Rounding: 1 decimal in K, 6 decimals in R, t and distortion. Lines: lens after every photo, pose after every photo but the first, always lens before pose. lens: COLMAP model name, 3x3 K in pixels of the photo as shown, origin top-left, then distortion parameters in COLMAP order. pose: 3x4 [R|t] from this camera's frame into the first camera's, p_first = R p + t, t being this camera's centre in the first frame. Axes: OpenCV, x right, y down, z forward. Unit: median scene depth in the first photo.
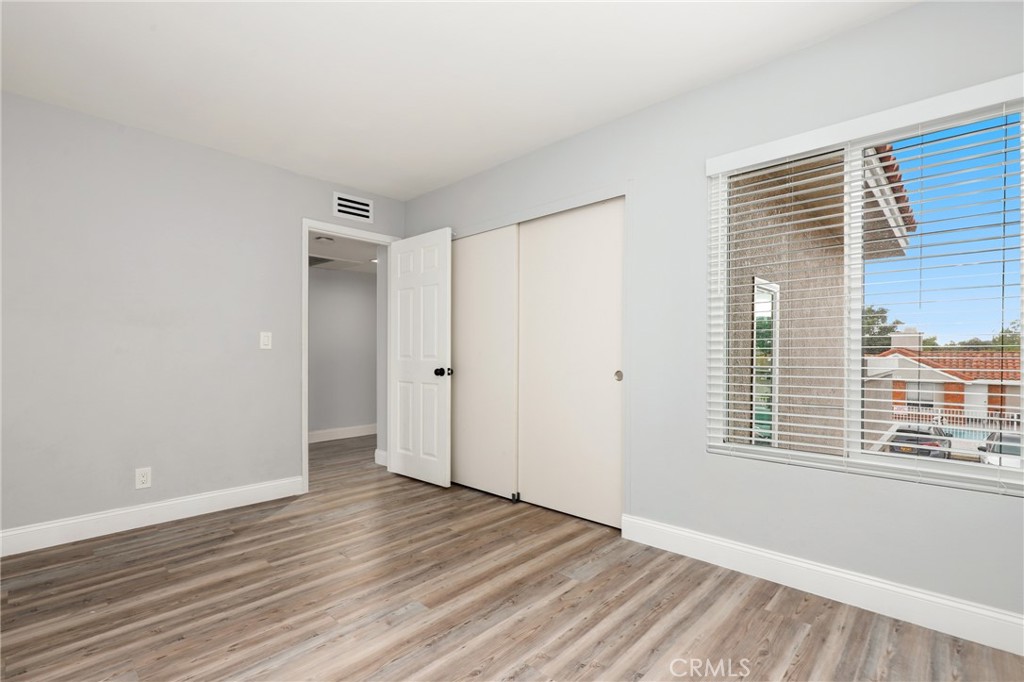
lens RADIAL K [[467.7, 0, 516.9], [0, 467.7, 346.6], [0, 0, 1]] dist [-0.001235, 0.000391]
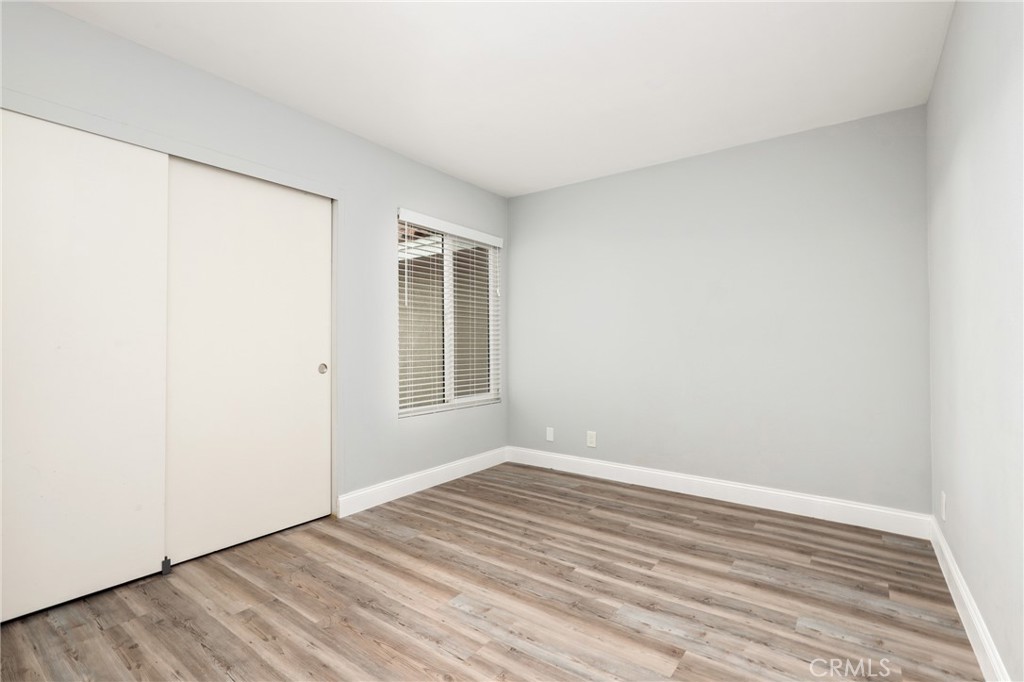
lens RADIAL K [[467.7, 0, 516.9], [0, 467.7, 346.6], [0, 0, 1]] dist [-0.001235, 0.000391]
pose [[-0.109551, -0.003569, 0.993975, -1.014030], [-0.008987, 0.999956, 0.002600, 0.008481], [-0.993941, -0.008648, -0.109578, 0.821409]]
